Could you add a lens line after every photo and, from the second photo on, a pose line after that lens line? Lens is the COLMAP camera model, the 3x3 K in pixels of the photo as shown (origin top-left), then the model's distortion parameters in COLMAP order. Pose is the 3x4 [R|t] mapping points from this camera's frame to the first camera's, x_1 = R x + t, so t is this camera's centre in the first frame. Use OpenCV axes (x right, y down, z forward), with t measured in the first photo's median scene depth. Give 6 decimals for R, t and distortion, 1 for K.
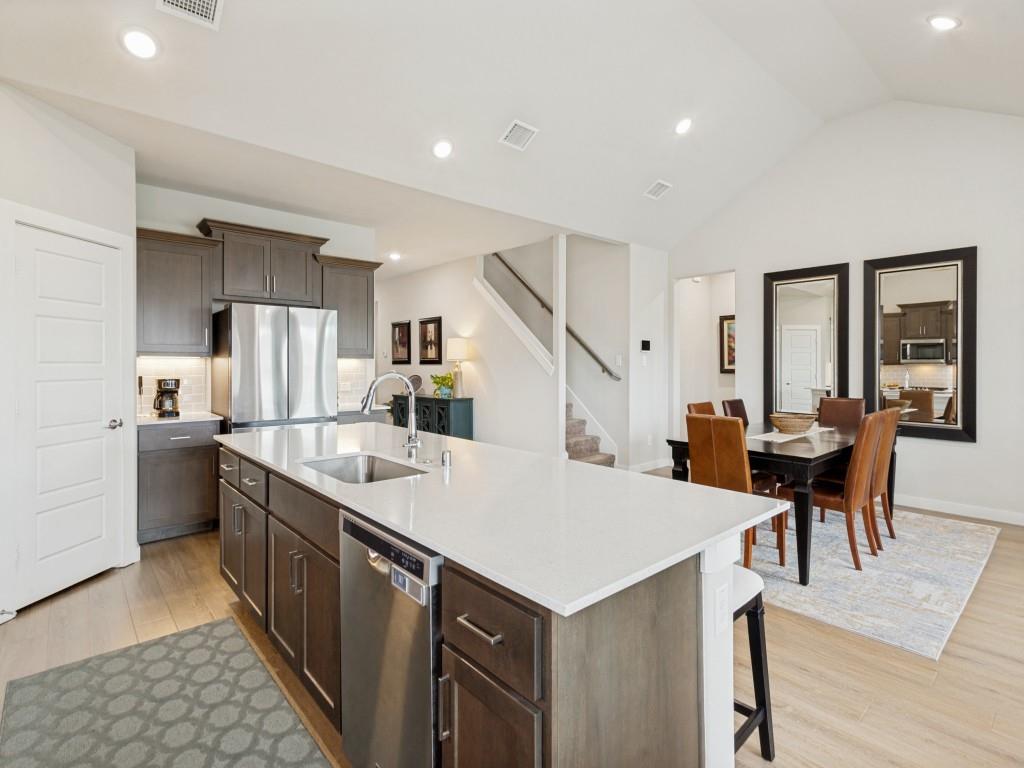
lens RADIAL K [[498.3, 0, 499.7], [0, 498.3, 368.0], [0, 0, 1]] dist [-0.018618, 0.001881]
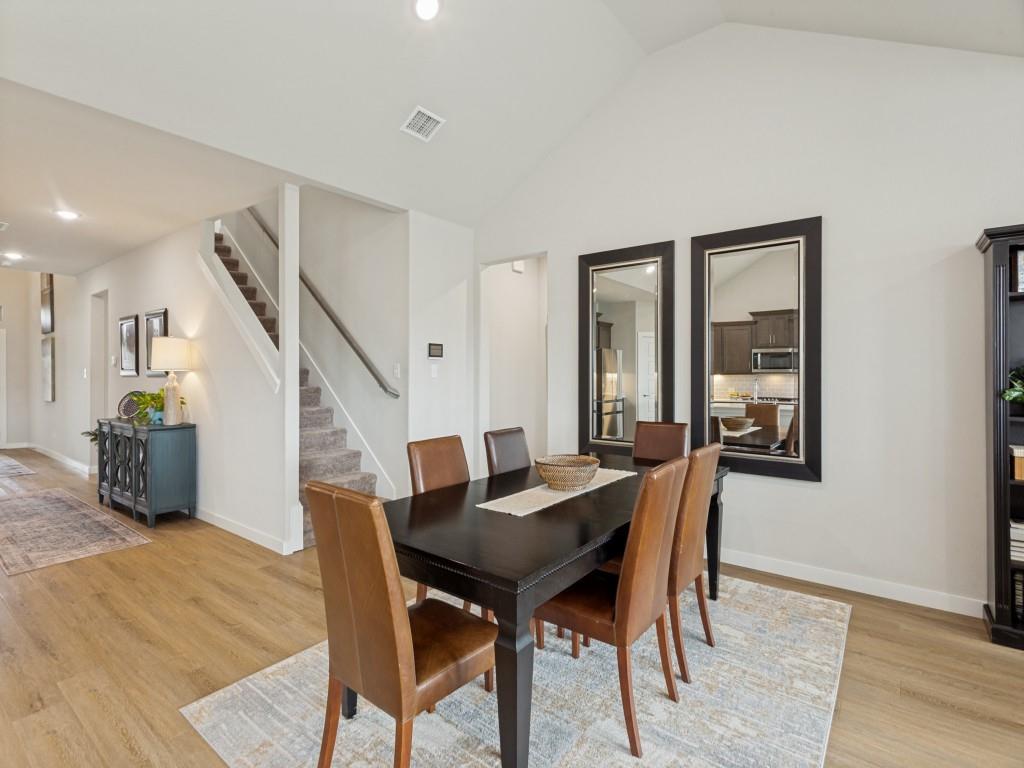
lens RADIAL K [[498.3, 0, 504.2], [0, 498.3, 377.5], [0, 0, 1]] dist [-0.018618, 0.001881]
pose [[0.979480, -0.002763, 0.201522, 0.254613], [0.002818, 0.999996, 0.000014, -0.004450], [-0.201521, 0.000554, 0.979484, 0.263674]]
